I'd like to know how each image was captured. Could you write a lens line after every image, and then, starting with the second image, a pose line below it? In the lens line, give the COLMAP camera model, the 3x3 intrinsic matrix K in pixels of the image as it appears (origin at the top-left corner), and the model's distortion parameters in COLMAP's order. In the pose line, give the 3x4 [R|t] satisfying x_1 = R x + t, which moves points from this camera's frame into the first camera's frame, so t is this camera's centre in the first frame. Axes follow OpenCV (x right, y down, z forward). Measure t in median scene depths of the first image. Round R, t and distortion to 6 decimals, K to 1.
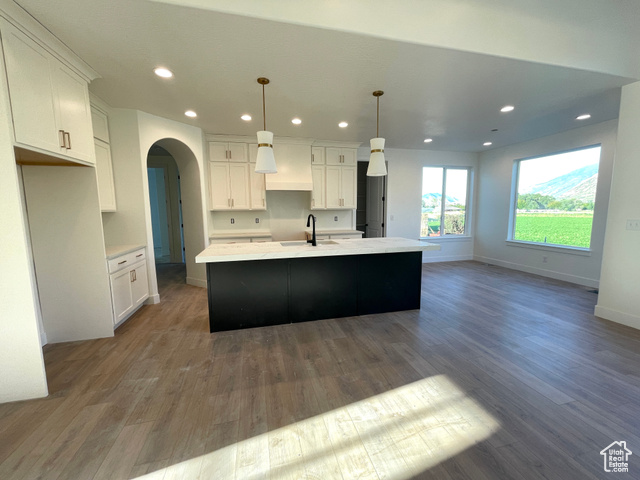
lens RADIAL K [[260.3, 0, 320.0], [0, 260.3, 240.0], [0, 0, 1]] dist [0.000111, -0.000304]
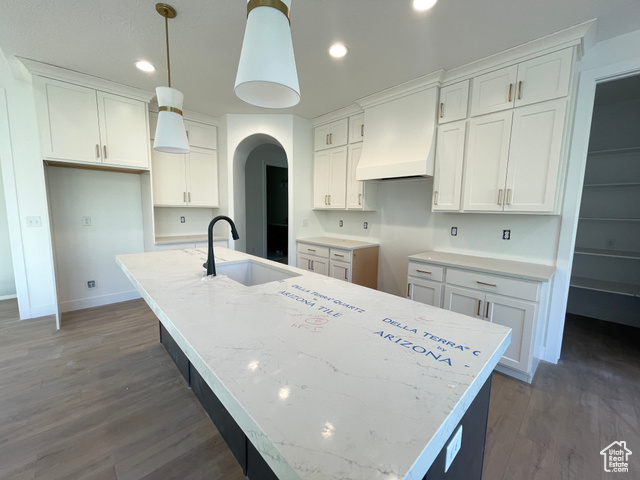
lens RADIAL K [[260.3, 0, 320.0], [0, 260.3, 240.0], [0, 0, 1]] dist [0.000111, -0.000304]
pose [[0.484114, 0.120643, -0.866648, 0.499115], [-0.125815, 0.989755, 0.067500, -0.105638], [0.865912, 0.076360, 0.494333, 0.859066]]
